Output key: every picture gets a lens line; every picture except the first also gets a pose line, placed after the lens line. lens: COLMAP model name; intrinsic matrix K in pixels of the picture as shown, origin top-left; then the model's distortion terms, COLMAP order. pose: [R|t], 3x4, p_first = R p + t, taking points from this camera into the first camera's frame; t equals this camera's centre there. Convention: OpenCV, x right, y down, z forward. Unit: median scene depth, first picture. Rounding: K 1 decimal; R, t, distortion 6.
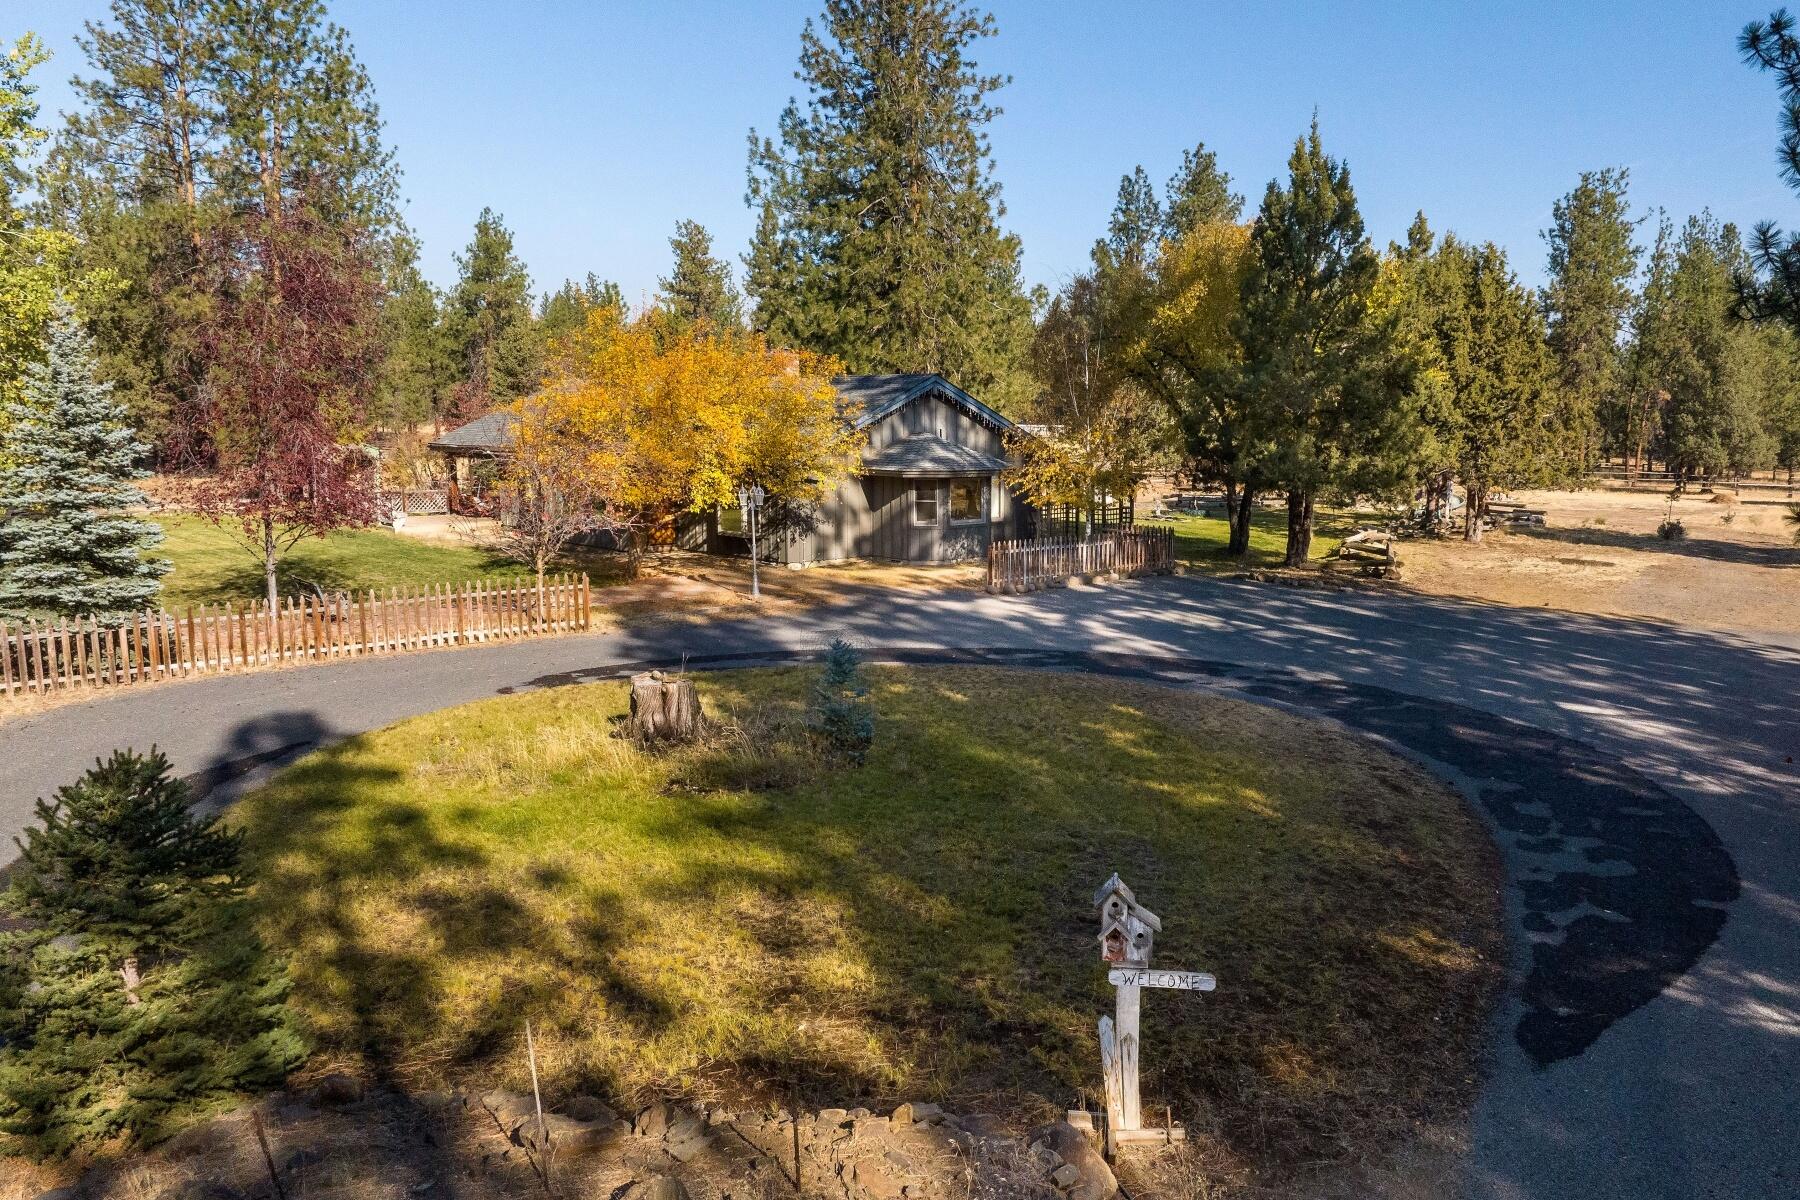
lens RADIAL K [[1321.7, 0, 980.7], [0, 1321.7, 604.8], [0, 0, 1]] dist [-0.009001, -0.003476]
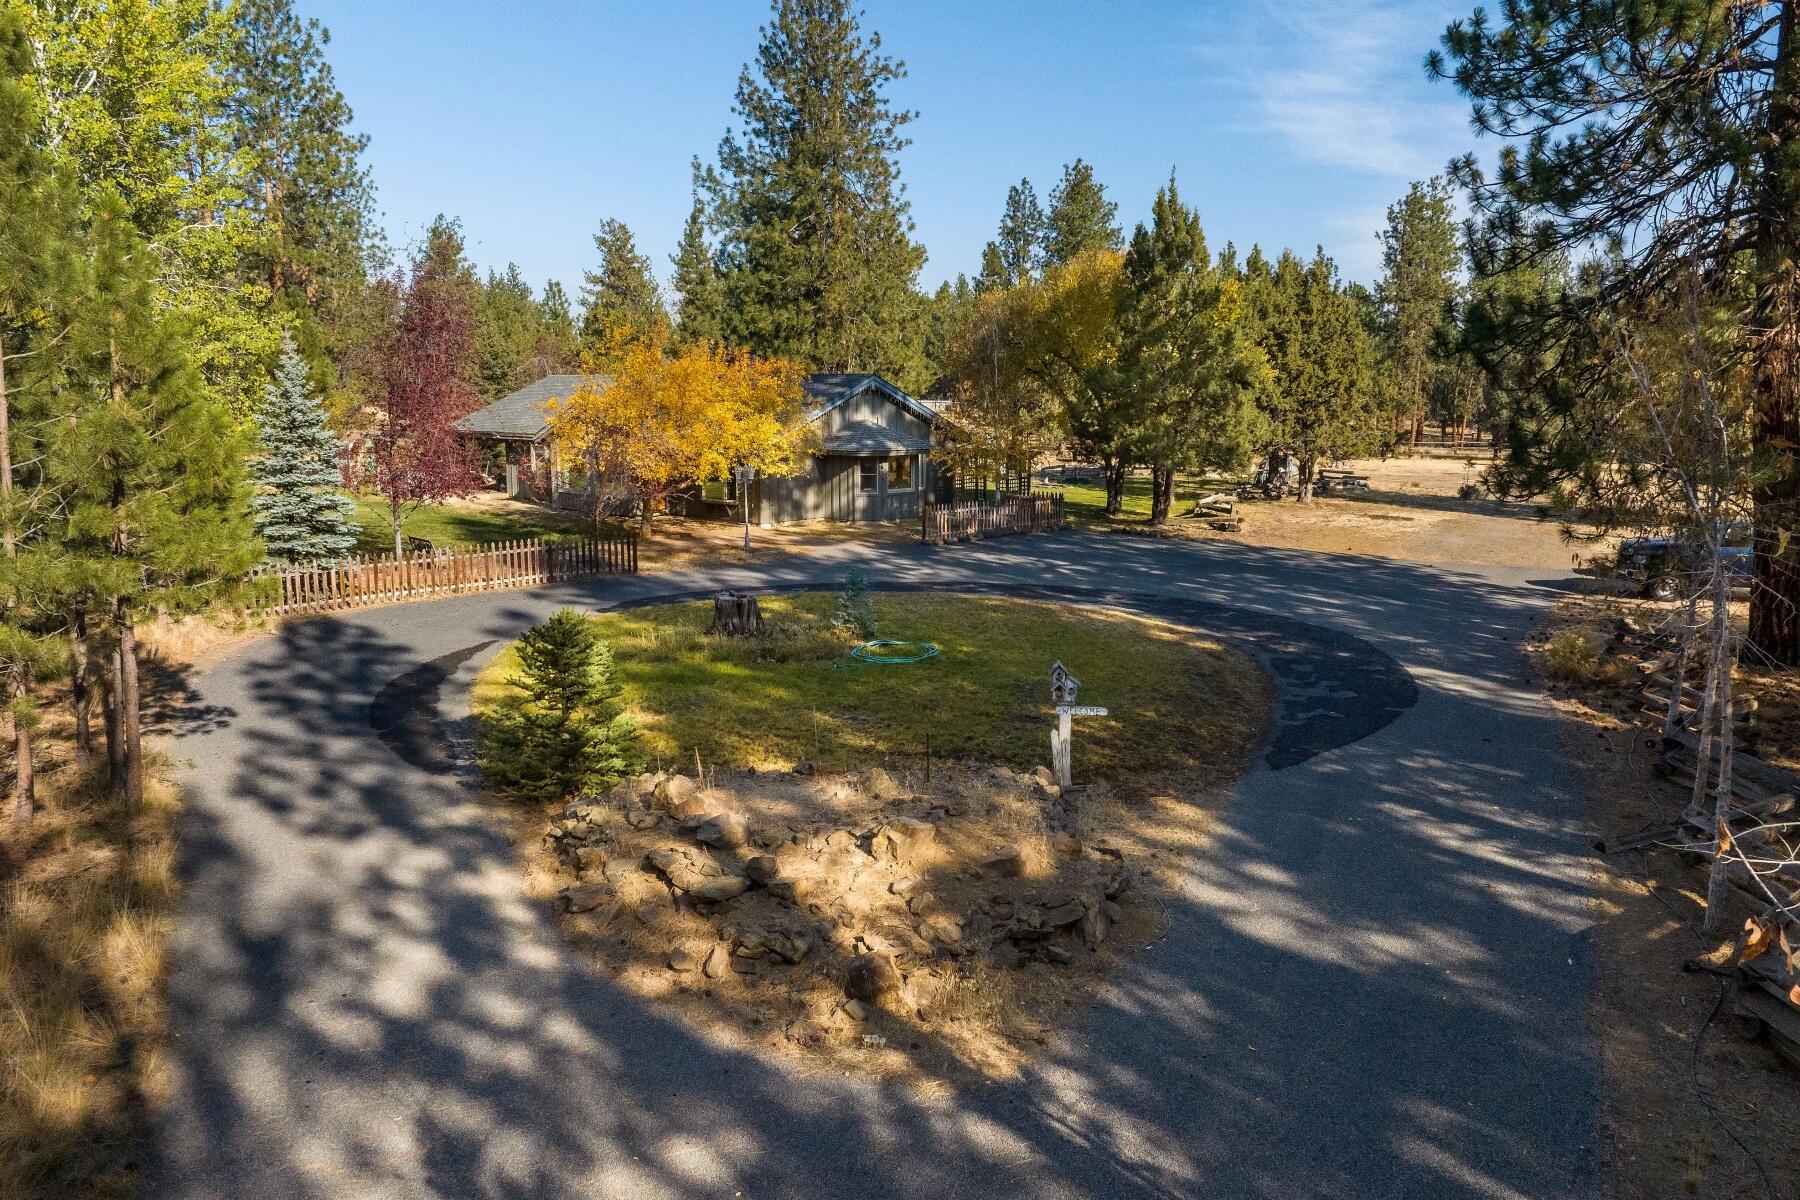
lens RADIAL K [[1236.8, 0, 841.5], [0, 1236.8, 595.1], [0, 0, 1]] dist [-0.005390, -0.000882]
pose [[0.999707, -0.007538, -0.022987, -0.023240], [0.008042, 0.999727, 0.021921, 0.006821], [0.022816, -0.022100, 0.999495, -0.113500]]
